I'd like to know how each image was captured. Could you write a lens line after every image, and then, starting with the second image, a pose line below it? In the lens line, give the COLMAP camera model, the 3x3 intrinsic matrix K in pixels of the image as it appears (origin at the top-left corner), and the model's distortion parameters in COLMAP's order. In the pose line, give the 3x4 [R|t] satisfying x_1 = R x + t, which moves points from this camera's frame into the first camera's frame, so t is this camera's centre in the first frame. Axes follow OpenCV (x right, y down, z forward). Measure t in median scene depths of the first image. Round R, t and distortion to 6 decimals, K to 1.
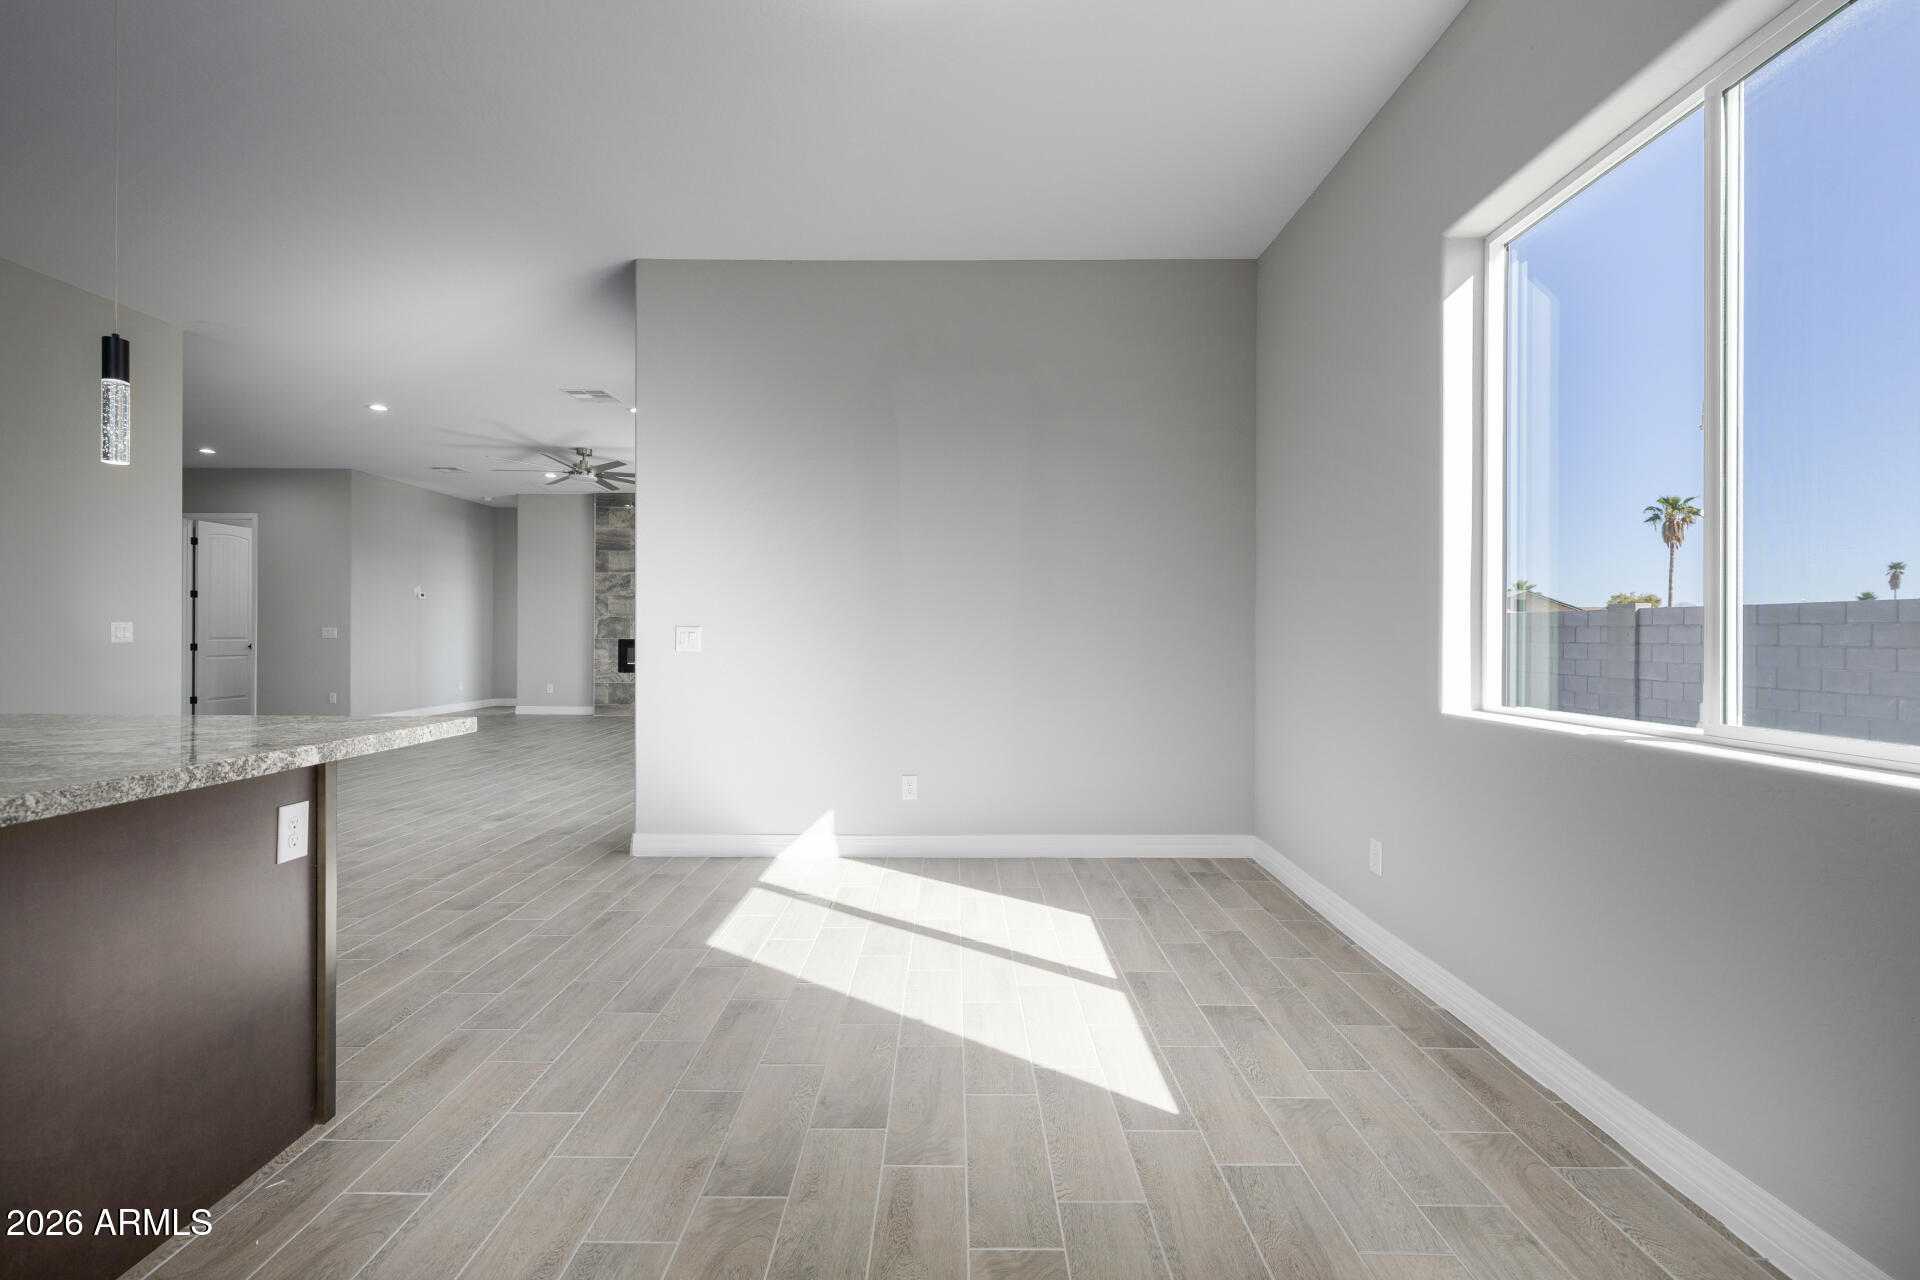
lens RADIAL K [[808.6, 0, 959.3], [0, 808.6, 635.9], [0, 0, 1]] dist [0.000227, 0.000320]
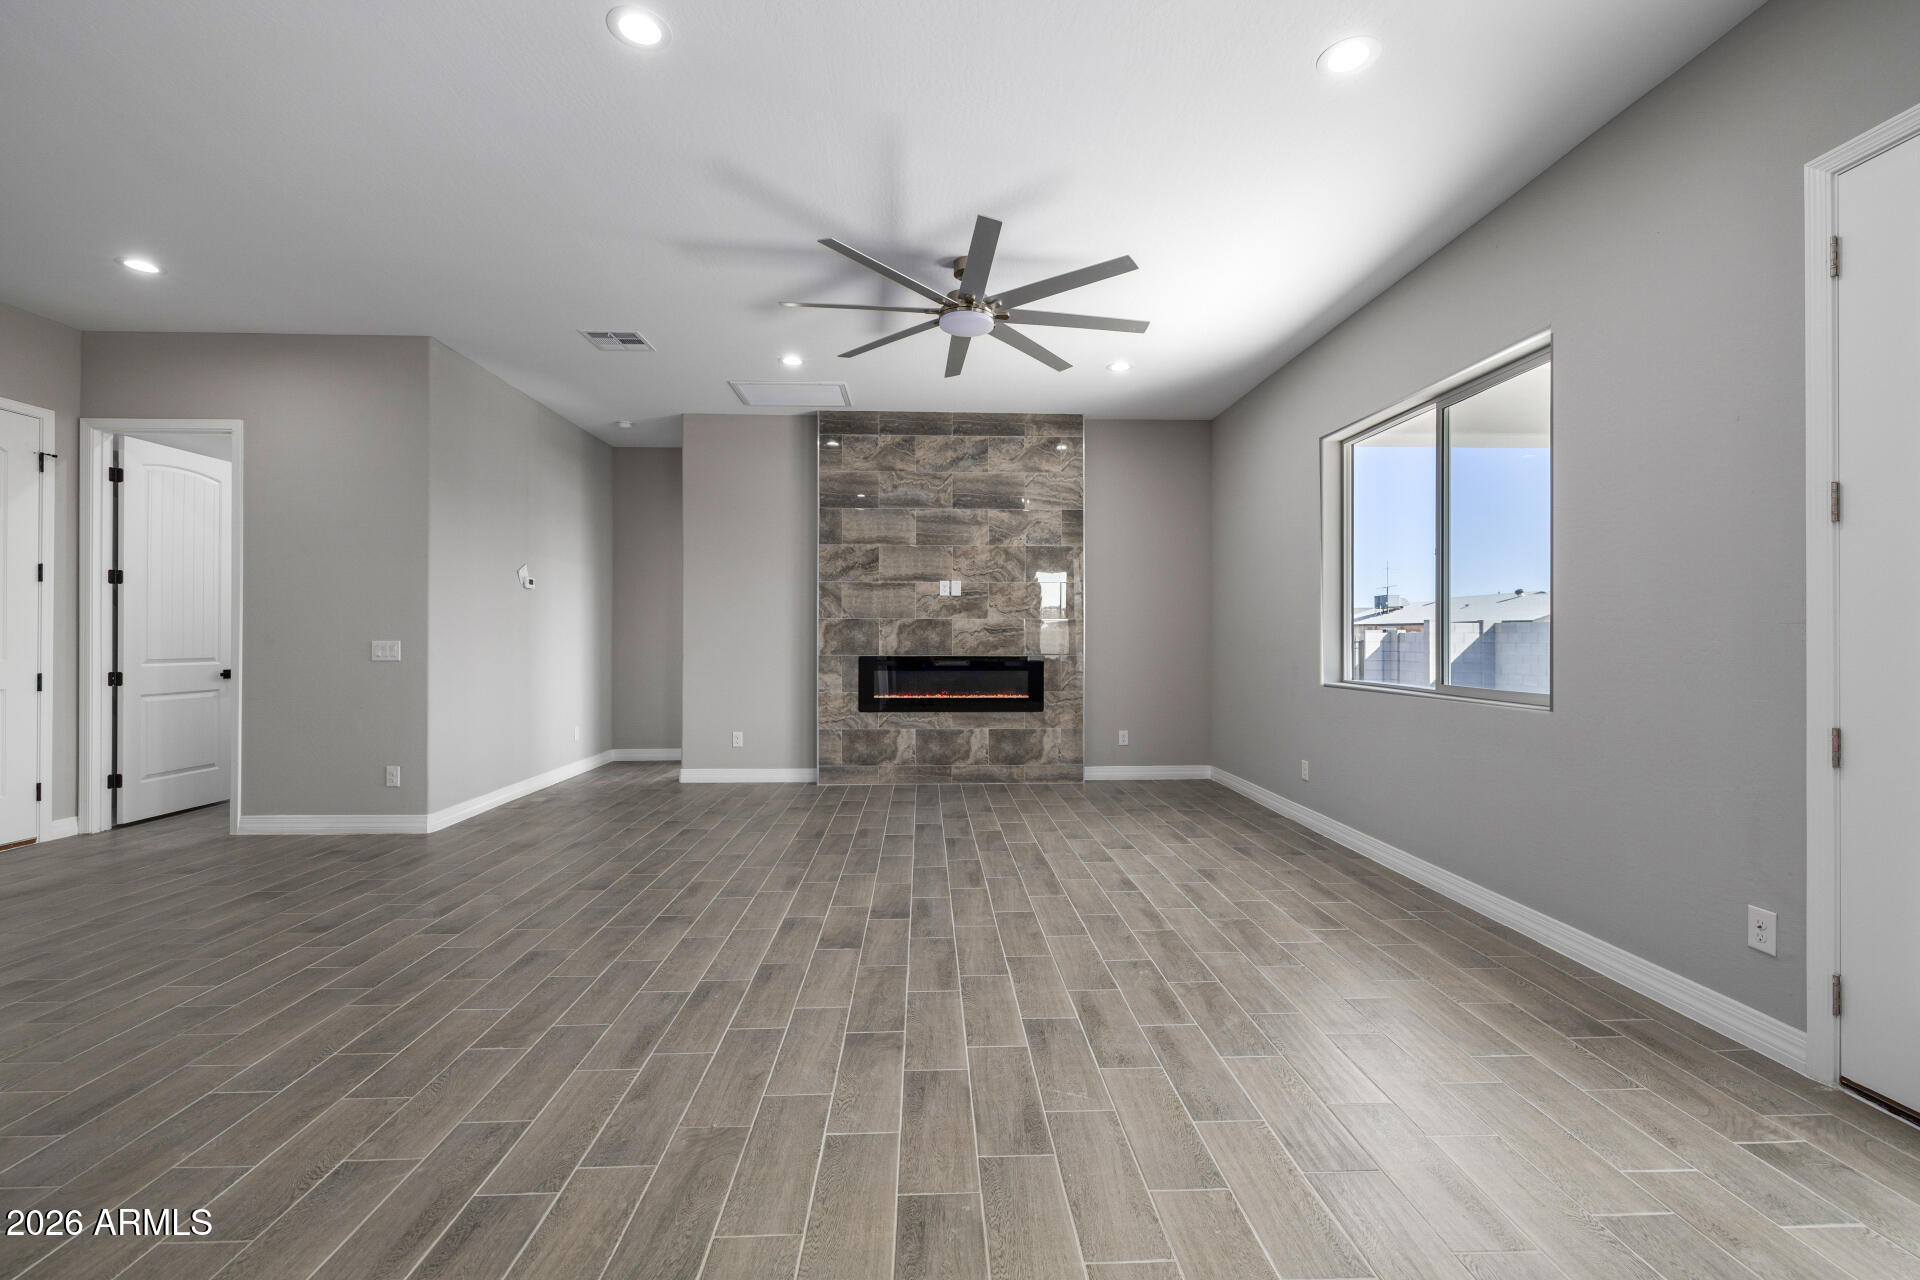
lens RADIAL K [[808.6, 0, 954.9], [0, 808.6, 636.2], [0, 0, 1]] dist [0.000227, 0.000320]
pose [[0.999270, -0.003617, 0.038028, -0.373530], [0.003737, 0.999988, -0.003066, -0.008574], [-0.038016, 0.003205, 0.999272, 0.402344]]
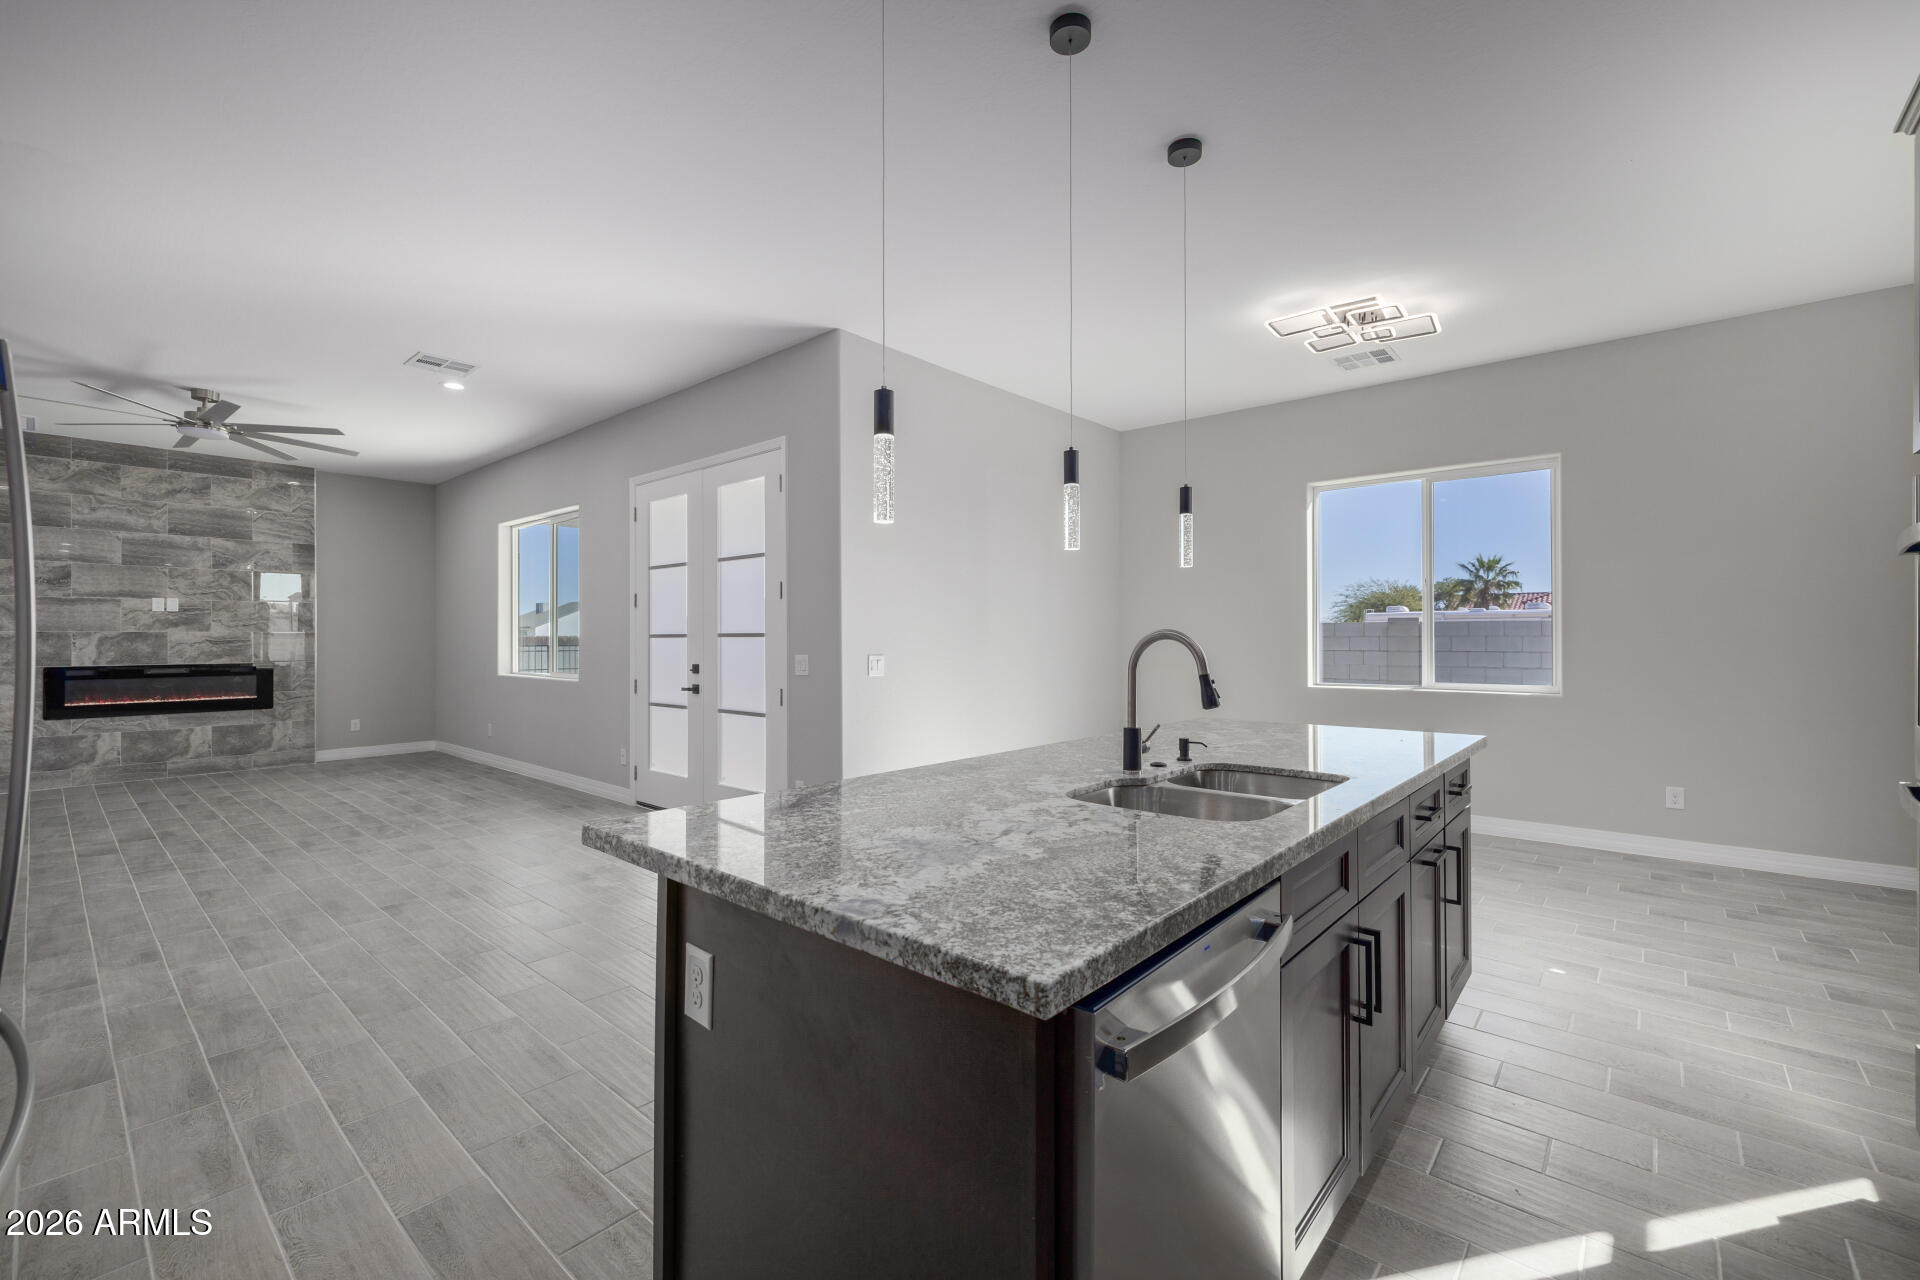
lens RADIAL K [[808.6, 0, 960.7], [0, 808.6, 634.8], [0, 0, 1]] dist [0.000227, 0.000320]
pose [[0.656732, -0.004582, 0.754110, -0.427460], [0.008233, 0.999966, -0.001094, -0.014517], [-0.754079, 0.006927, 0.656747, 0.055115]]
